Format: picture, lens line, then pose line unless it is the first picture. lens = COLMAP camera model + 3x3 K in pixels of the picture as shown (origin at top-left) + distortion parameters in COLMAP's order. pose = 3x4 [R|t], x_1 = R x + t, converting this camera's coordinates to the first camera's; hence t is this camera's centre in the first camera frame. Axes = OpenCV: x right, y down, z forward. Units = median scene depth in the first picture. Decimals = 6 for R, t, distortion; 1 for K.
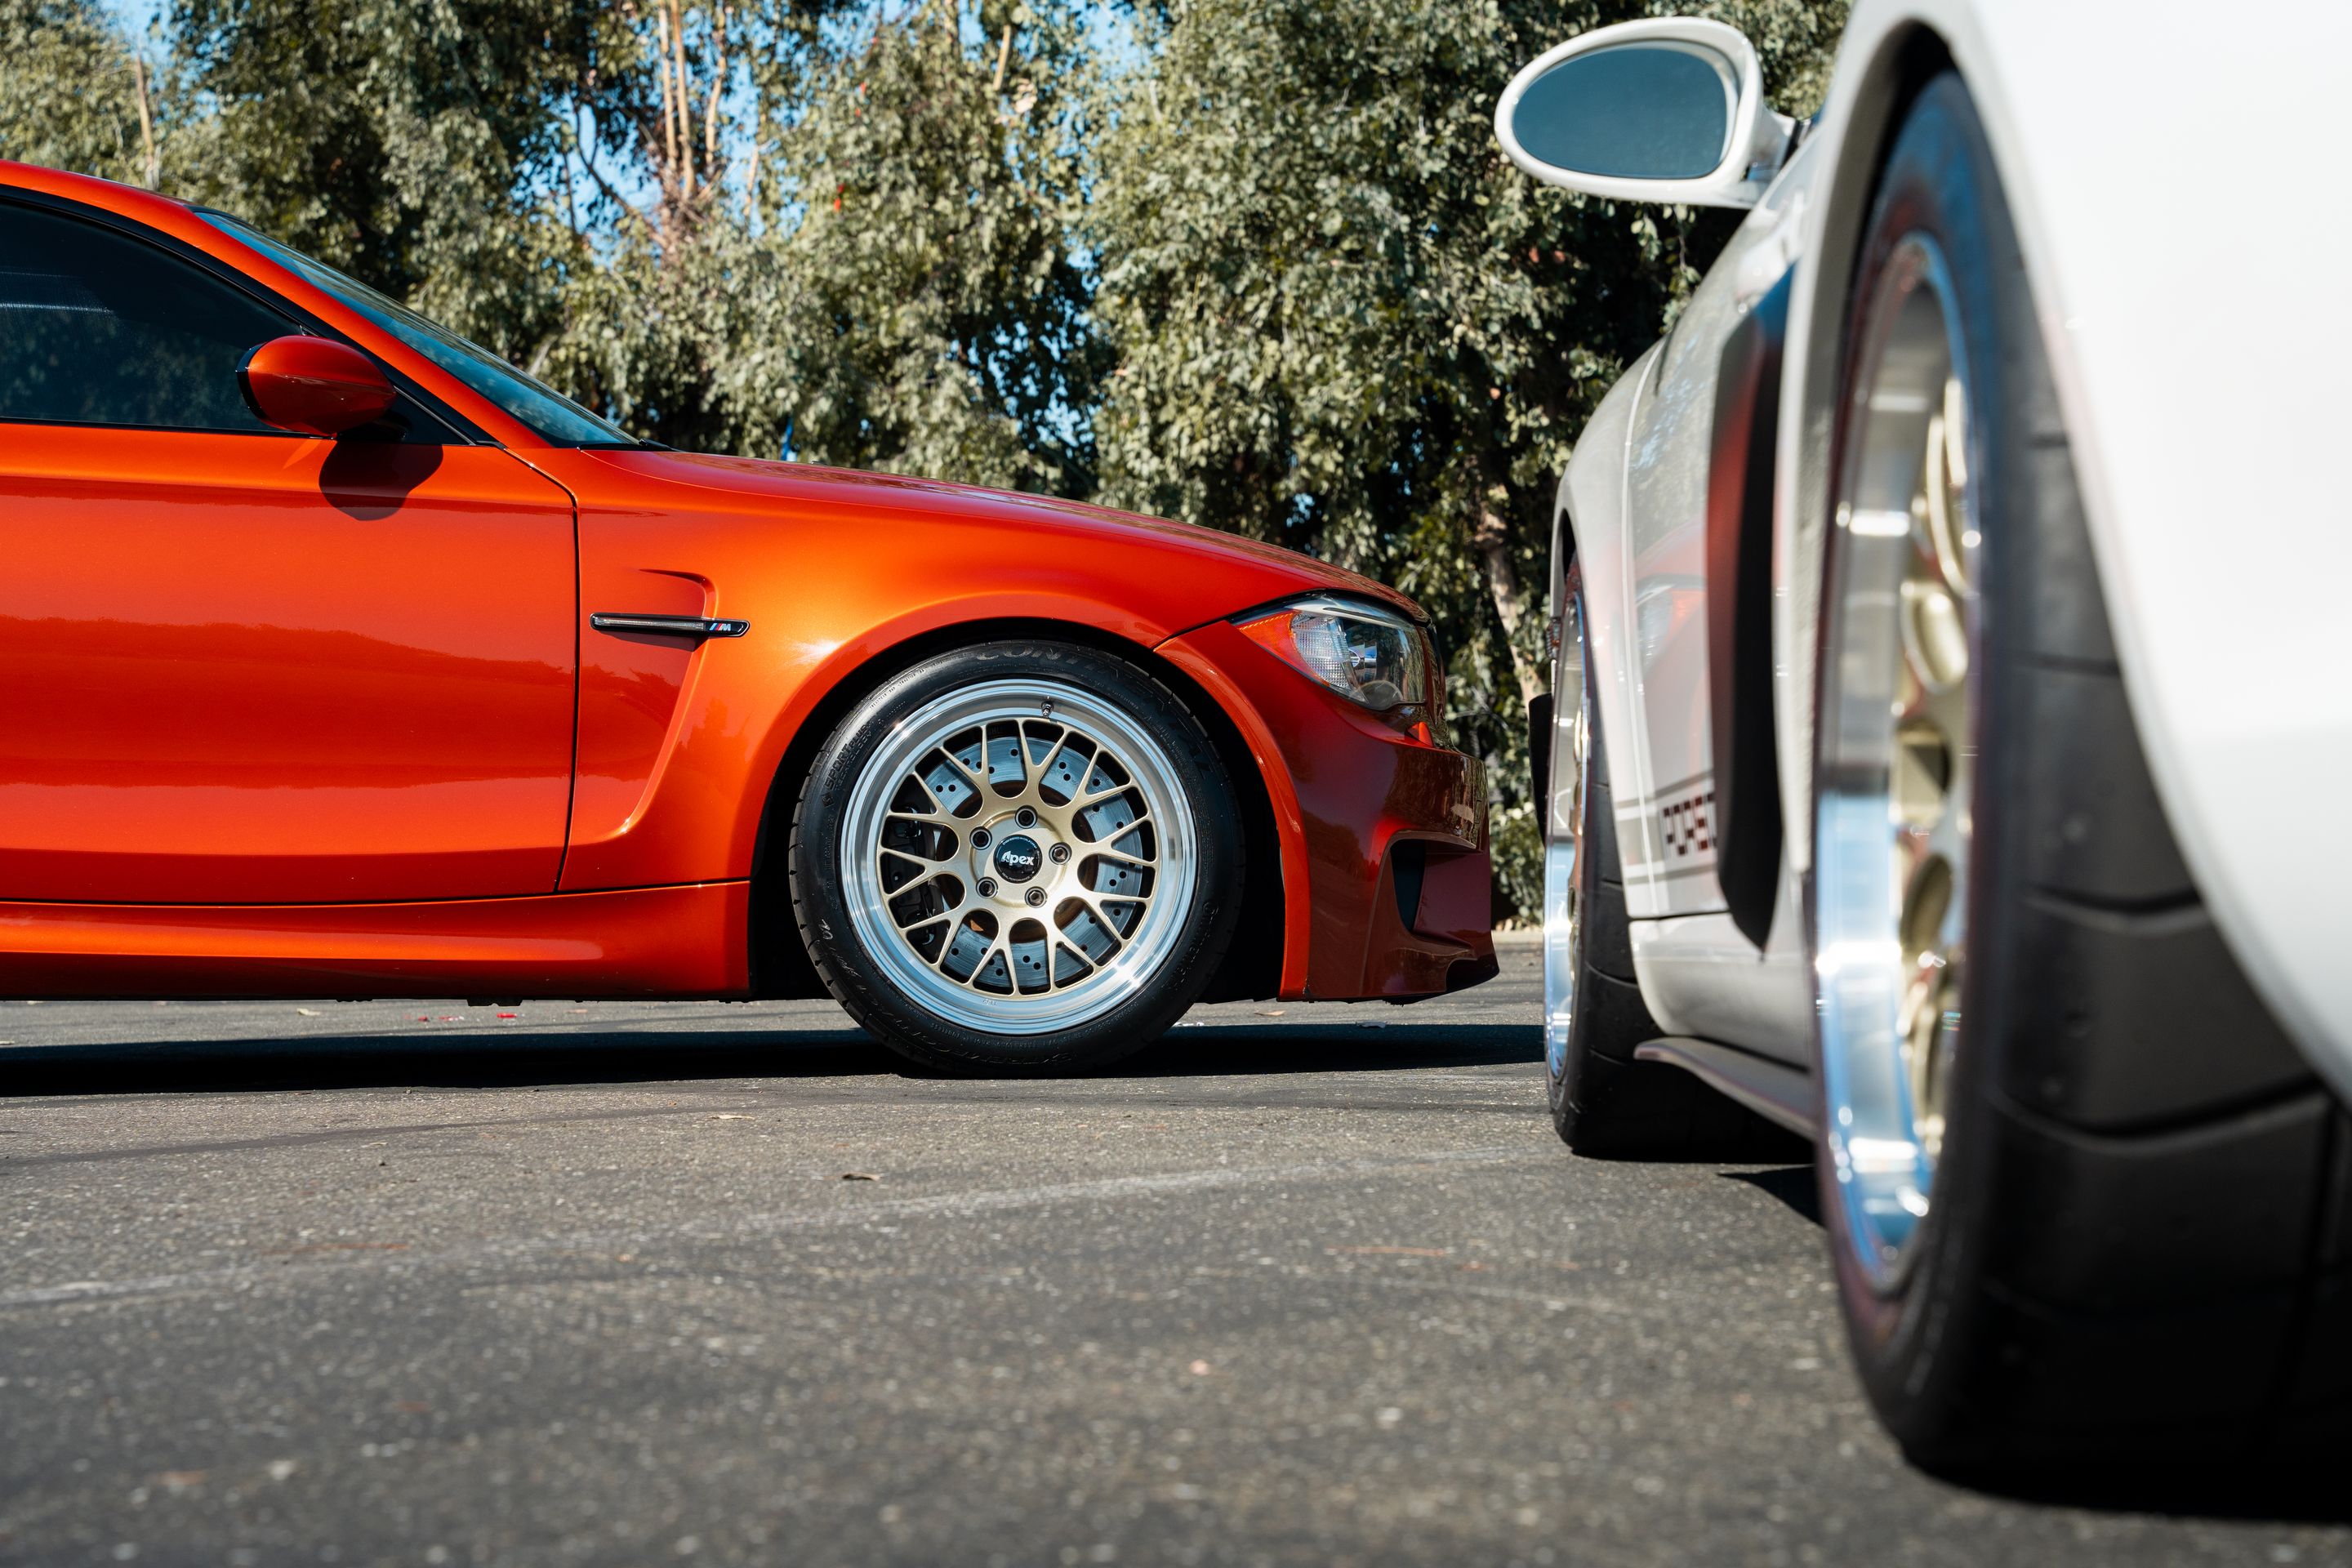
lens RADIAL K [[4574.8, 0, 1180.1], [0, 4574.8, 805.4], [0, 0, 1]] dist [0.284416, 0.000000]
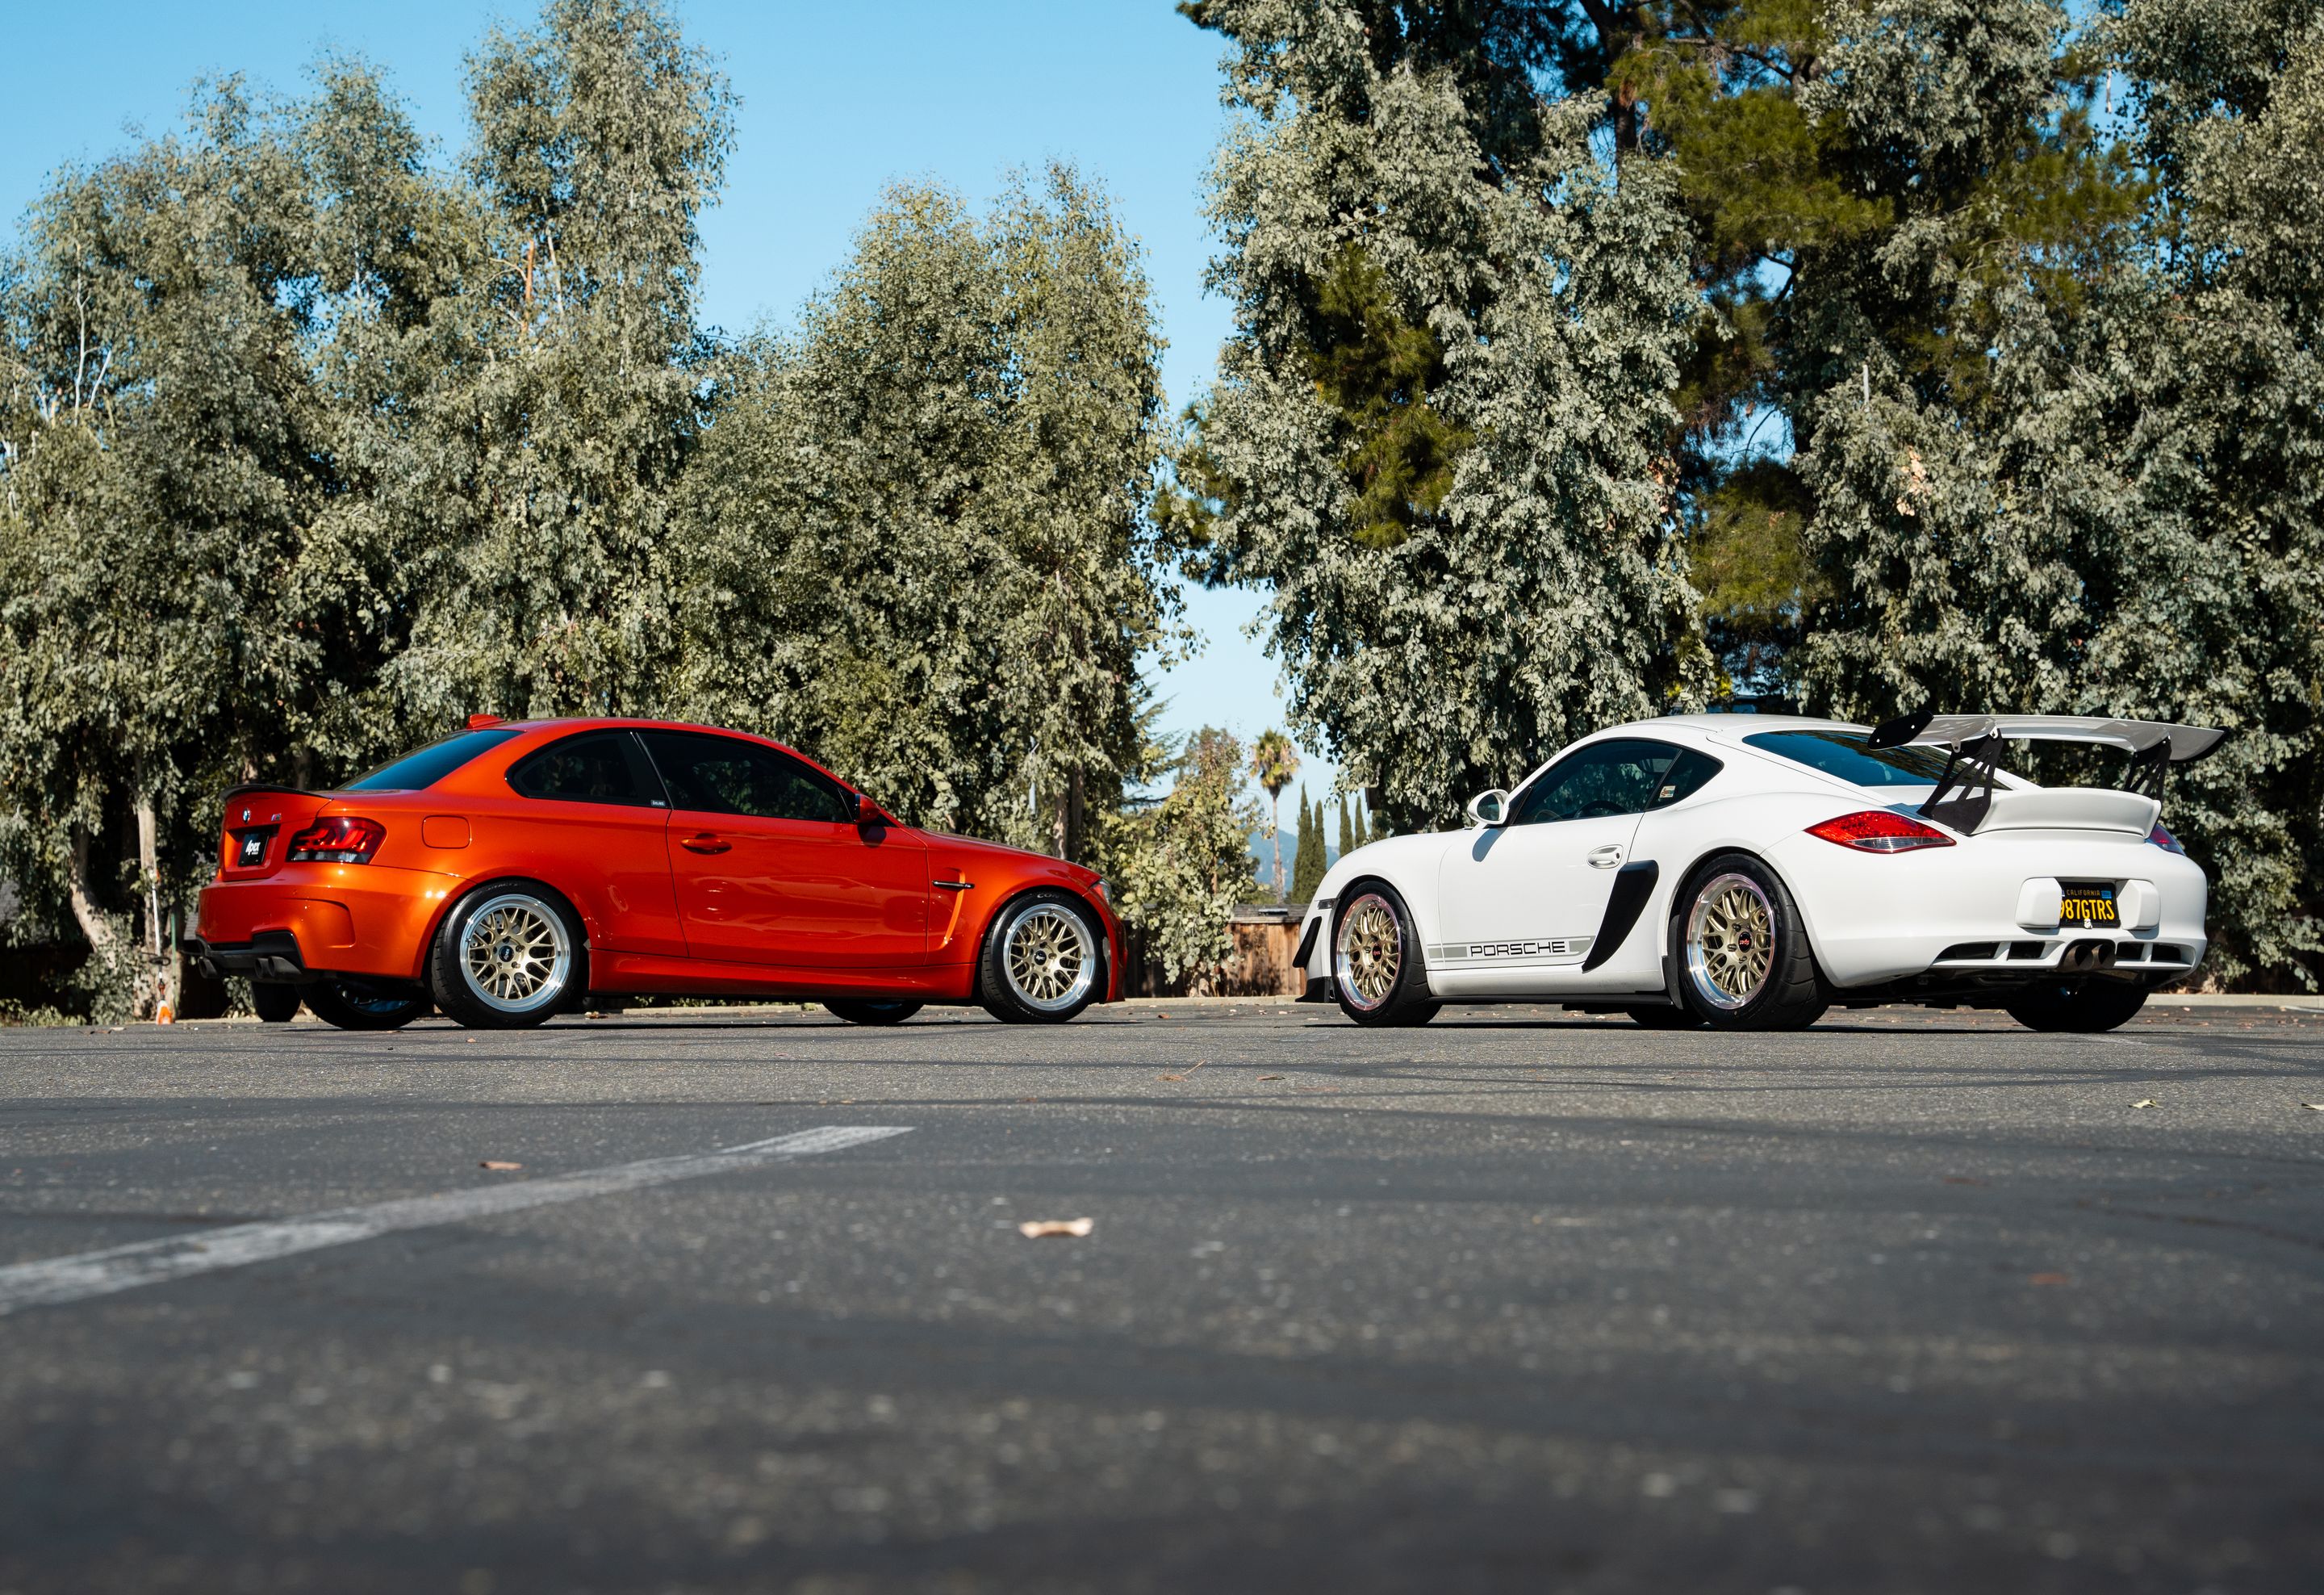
lens RADIAL K [[3525.3, 0, 1036.1], [0, 3525.3, 814.3], [0, 0, 1]] dist [0.096929, 0.000000]
pose [[0.881083, 0.032721, 0.471828, -0.286803], [-0.014737, 0.999019, -0.041762, 0.003342], [-0.472732, 0.029842, 0.880701, -0.284805]]
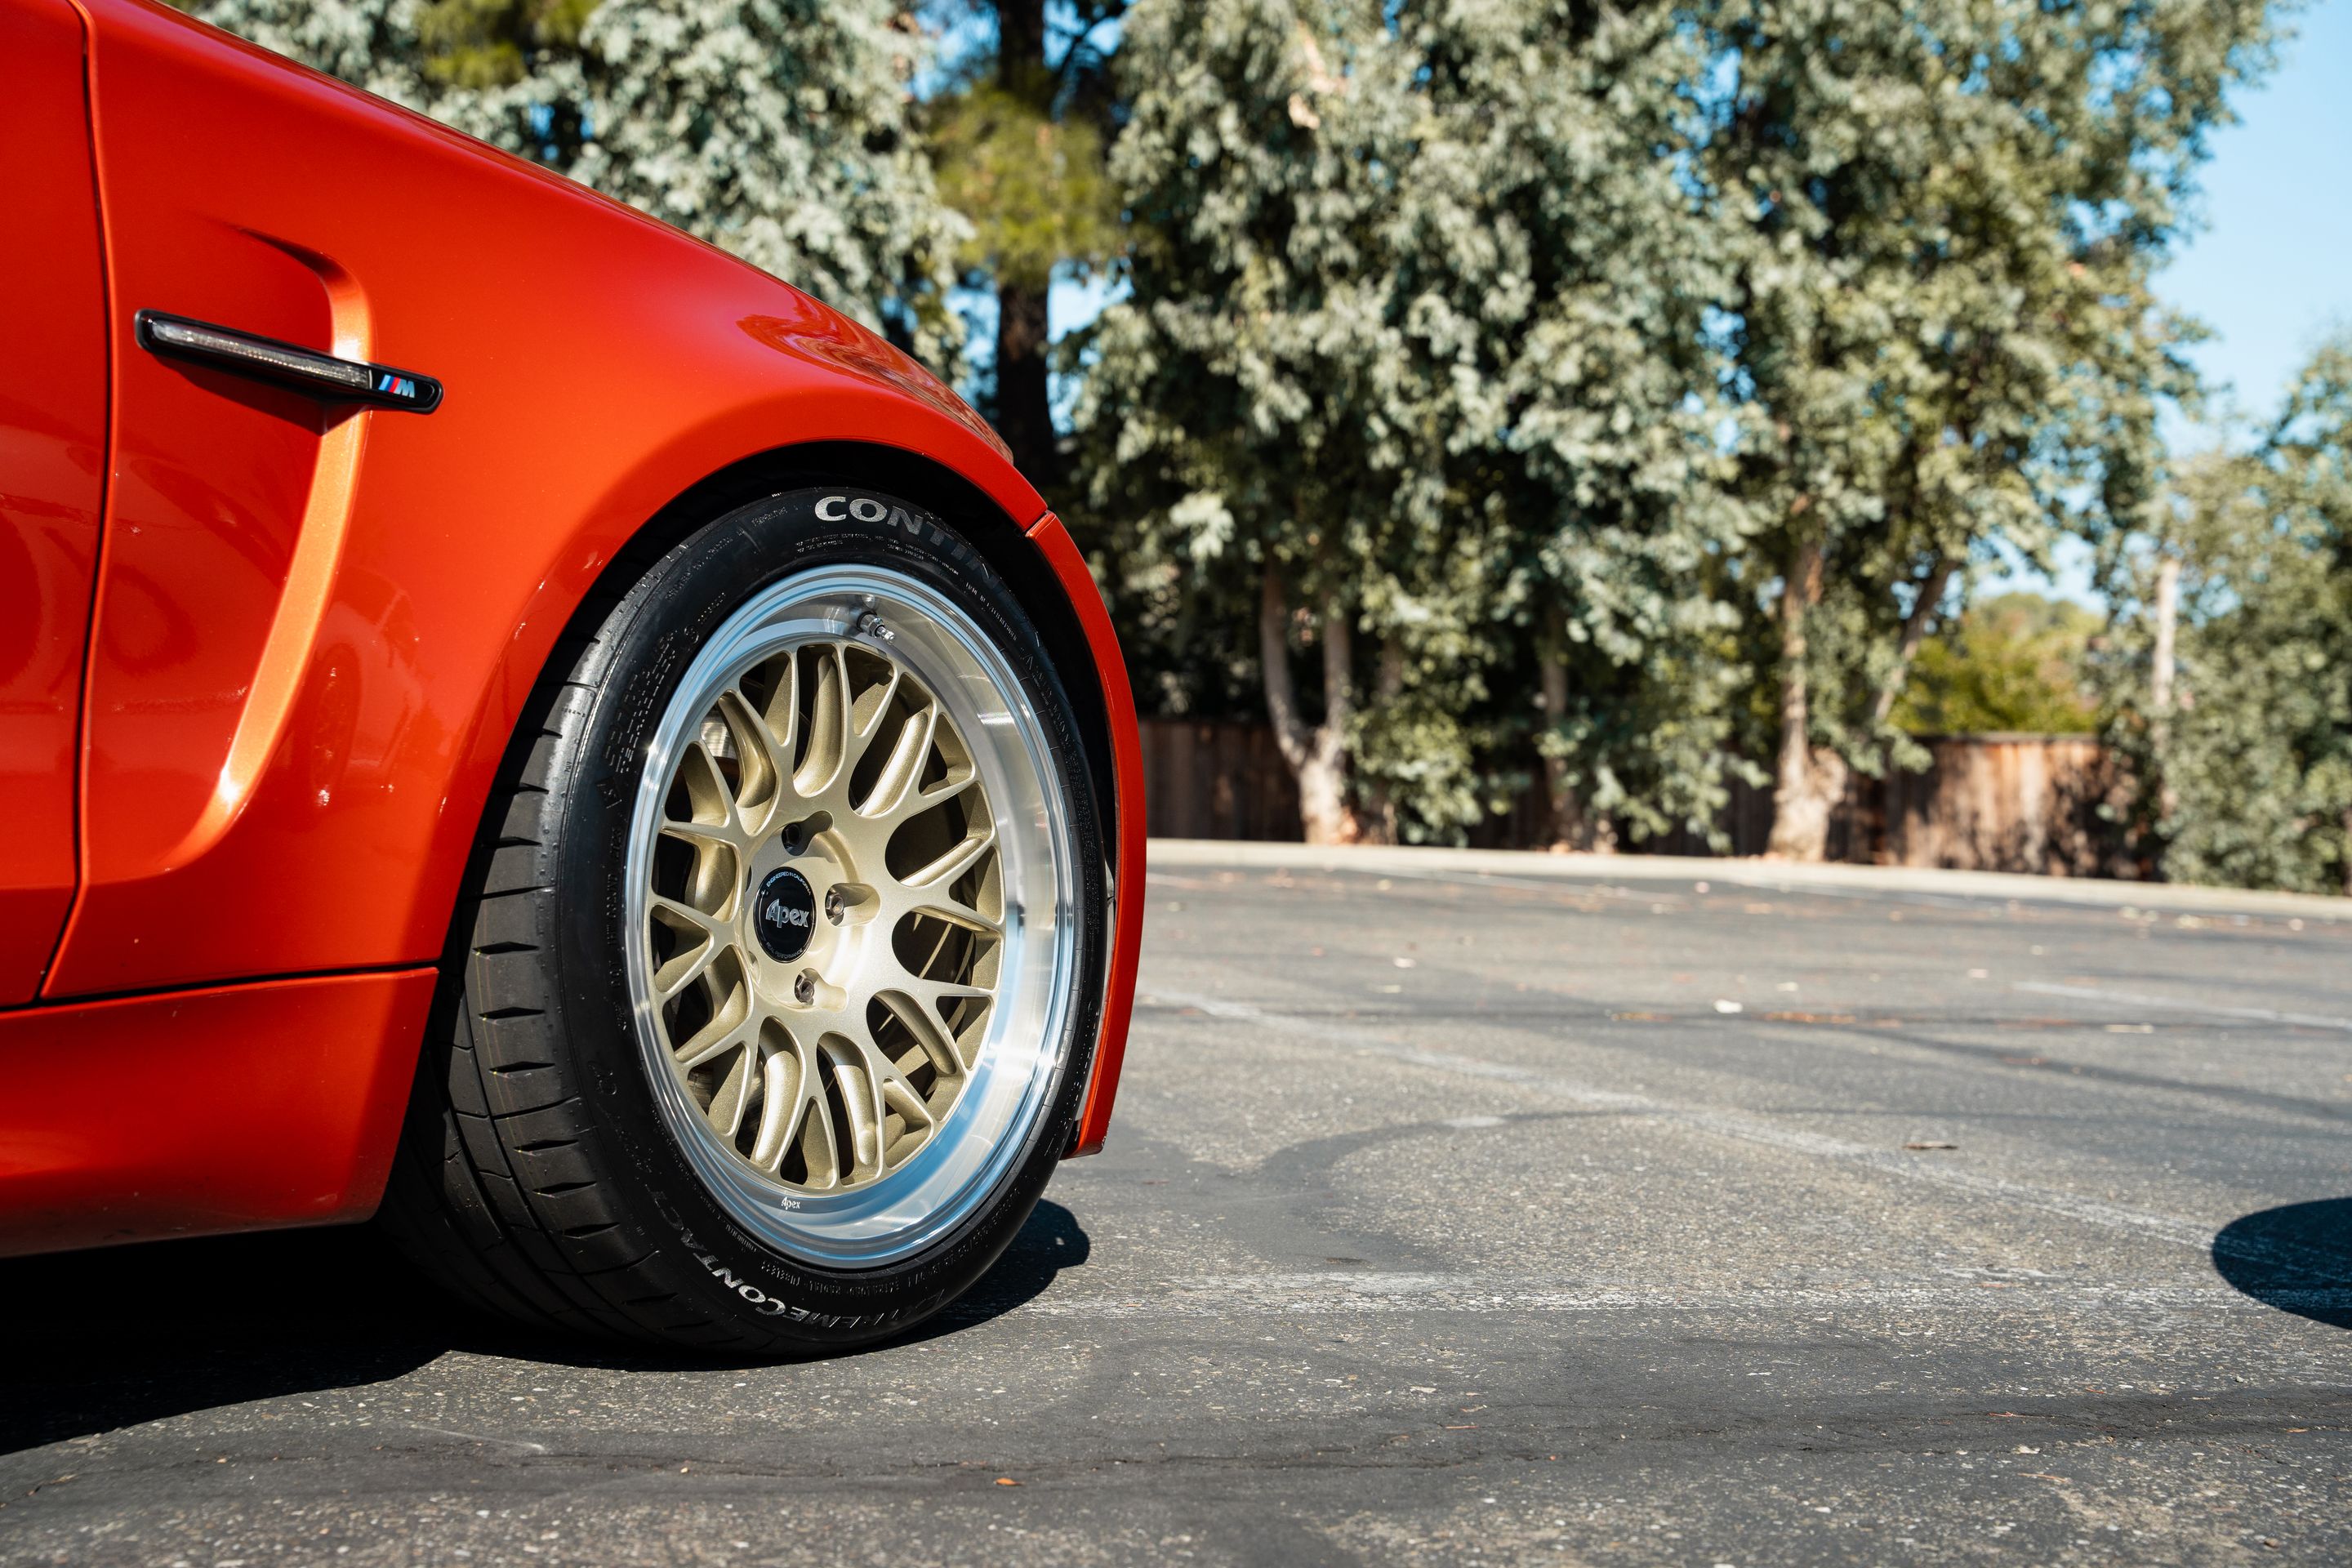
lens RADIAL K [[3313.2, 0, 1180.9], [0, 3313.2, 796.0], [0, 0, 1]] dist [0.131154, 0.000000]
pose [[0.613041, 0.030259, 0.789472, -0.070078], [-0.047107, 0.998888, -0.001706, -0.000711], [-0.788646, -0.036144, 0.613785, 0.171988]]
